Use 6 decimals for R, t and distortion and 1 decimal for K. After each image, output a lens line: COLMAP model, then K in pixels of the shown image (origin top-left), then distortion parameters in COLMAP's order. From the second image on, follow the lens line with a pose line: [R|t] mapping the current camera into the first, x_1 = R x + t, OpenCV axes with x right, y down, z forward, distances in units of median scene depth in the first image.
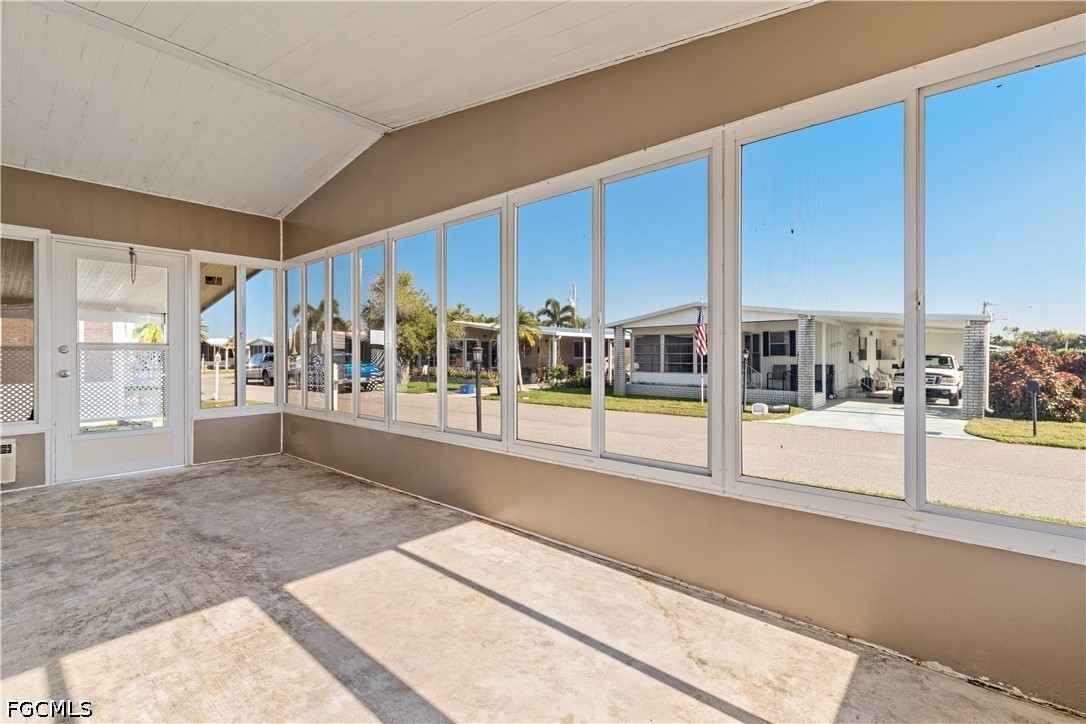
lens RADIAL K [[490.2, 0, 544.9], [0, 490.2, 357.4], [0, 0, 1]] dist [0.007979, -0.002088]
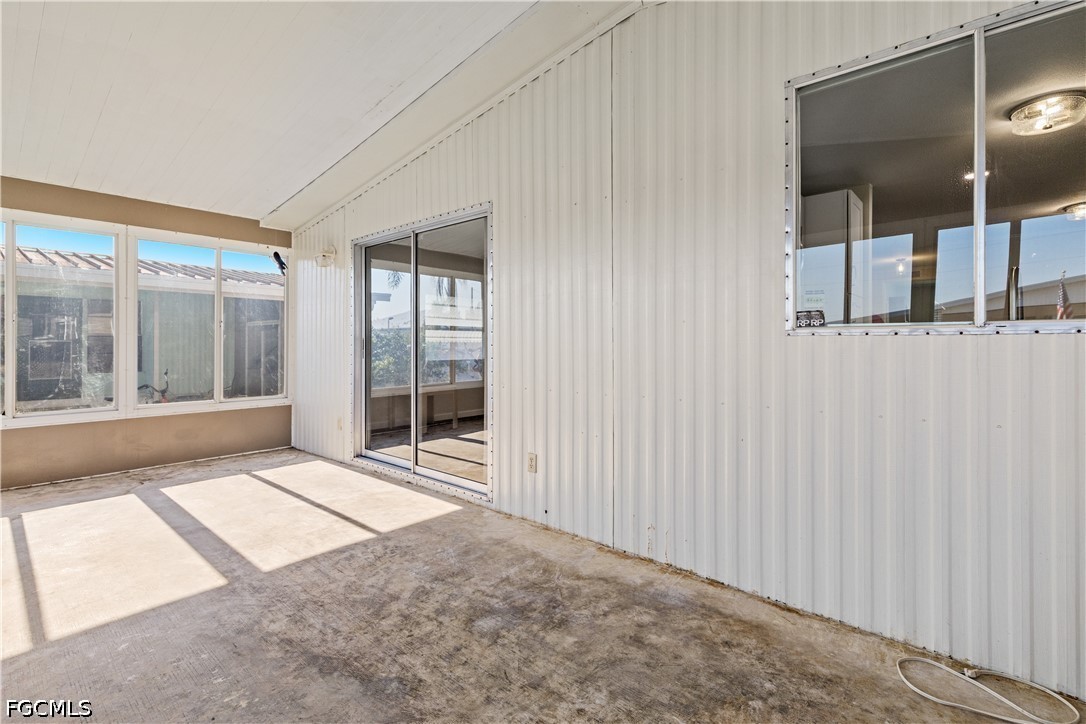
lens RADIAL K [[490.2, 0, 541.9], [0, 490.2, 351.8], [0, 0, 1]] dist [0.007979, -0.002088]
pose [[-0.999986, -0.001621, 0.005017, -1.136133], [-0.001539, 0.999865, 0.016365, -0.007890], [-0.005043, 0.016357, -0.999854, 1.926934]]
